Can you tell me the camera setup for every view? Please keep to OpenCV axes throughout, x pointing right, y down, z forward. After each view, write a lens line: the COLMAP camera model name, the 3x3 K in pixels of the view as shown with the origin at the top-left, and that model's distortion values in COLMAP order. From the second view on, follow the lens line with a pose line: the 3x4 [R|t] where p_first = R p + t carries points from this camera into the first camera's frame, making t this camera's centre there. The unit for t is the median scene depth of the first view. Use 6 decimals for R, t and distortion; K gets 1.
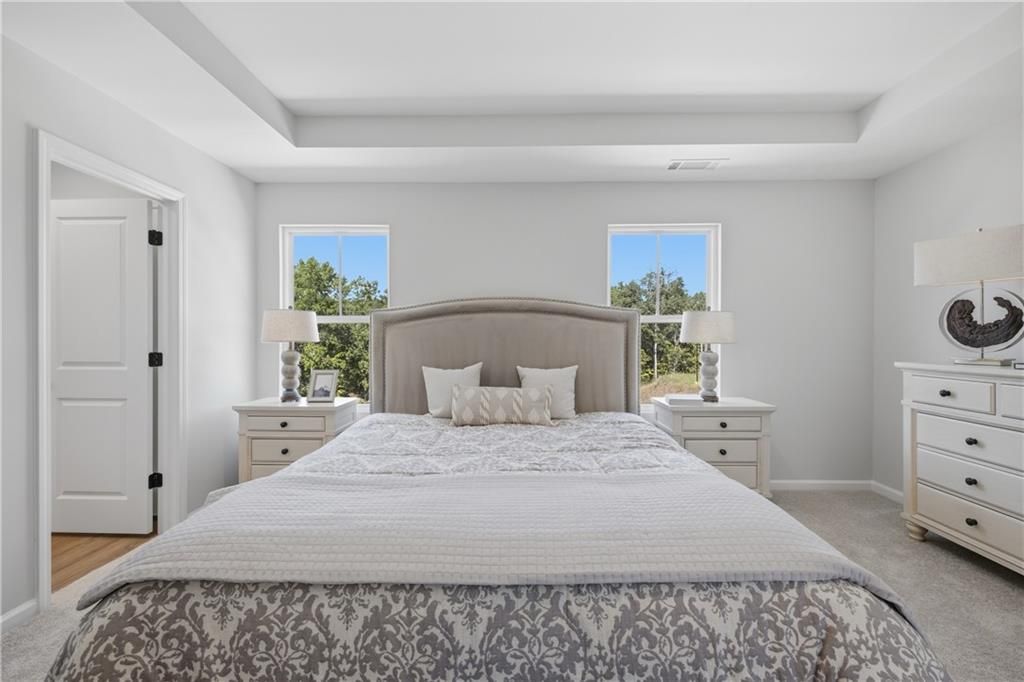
lens RADIAL K [[418.5, 0, 502.0], [0, 418.5, 341.5], [0, 0, 1]] dist [-0.000096, -0.000516]
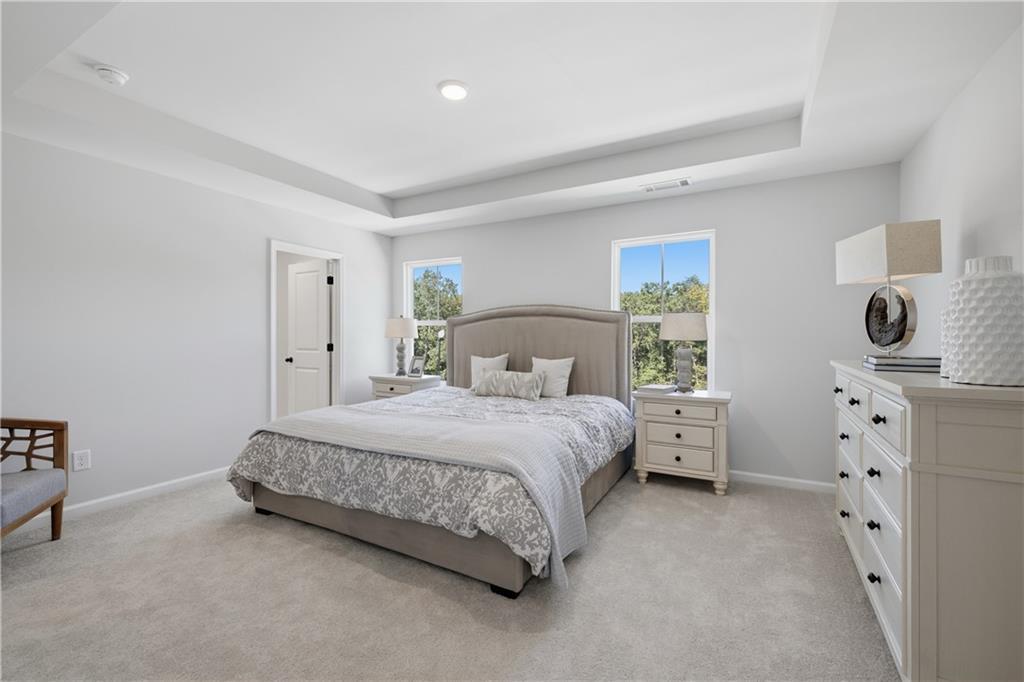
lens RADIAL K [[418.5, 0, 517.9], [0, 418.5, 336.5], [0, 0, 1]] dist [-0.000096, -0.000516]
pose [[0.889574, 0.002052, -0.456786, 0.708195], [-0.004608, 0.999979, -0.004481, 0.000527], [0.456767, 0.006091, 0.889565, -0.237016]]
